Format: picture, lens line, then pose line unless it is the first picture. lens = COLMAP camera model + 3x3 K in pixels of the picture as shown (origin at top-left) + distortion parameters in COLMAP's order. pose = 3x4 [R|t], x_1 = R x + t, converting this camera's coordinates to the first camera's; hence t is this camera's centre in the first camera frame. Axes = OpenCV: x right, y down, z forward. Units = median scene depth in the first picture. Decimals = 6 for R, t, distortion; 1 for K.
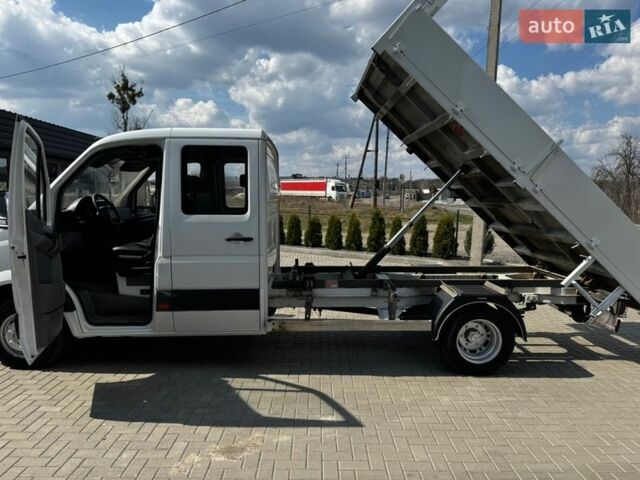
lens RADIAL K [[445.6, 0, 319.7], [0, 445.6, 241.8], [0, 0, 1]] dist [0.038410, -0.043351]
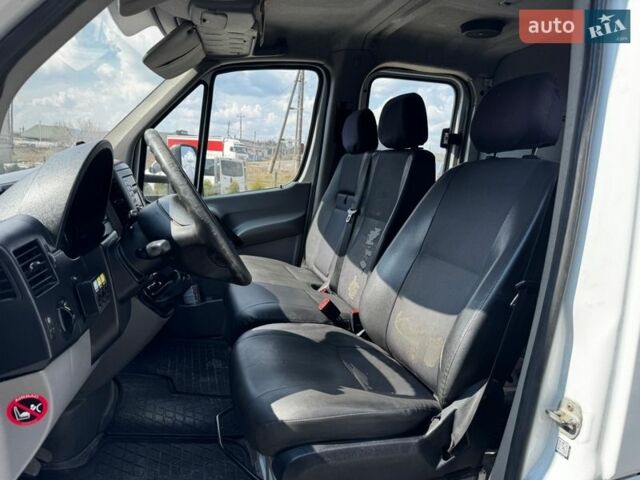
lens RADIAL K [[445.6, 0, 325.4], [0, 445.6, 243.9], [0, 0, 1]] dist [0.038410, -0.043351]
pose [[0.964732, -0.002616, 0.263220, -0.475047], [-0.019761, 0.996409, 0.082330, -0.074416], [-0.262490, -0.084628, 0.961216, 0.778814]]
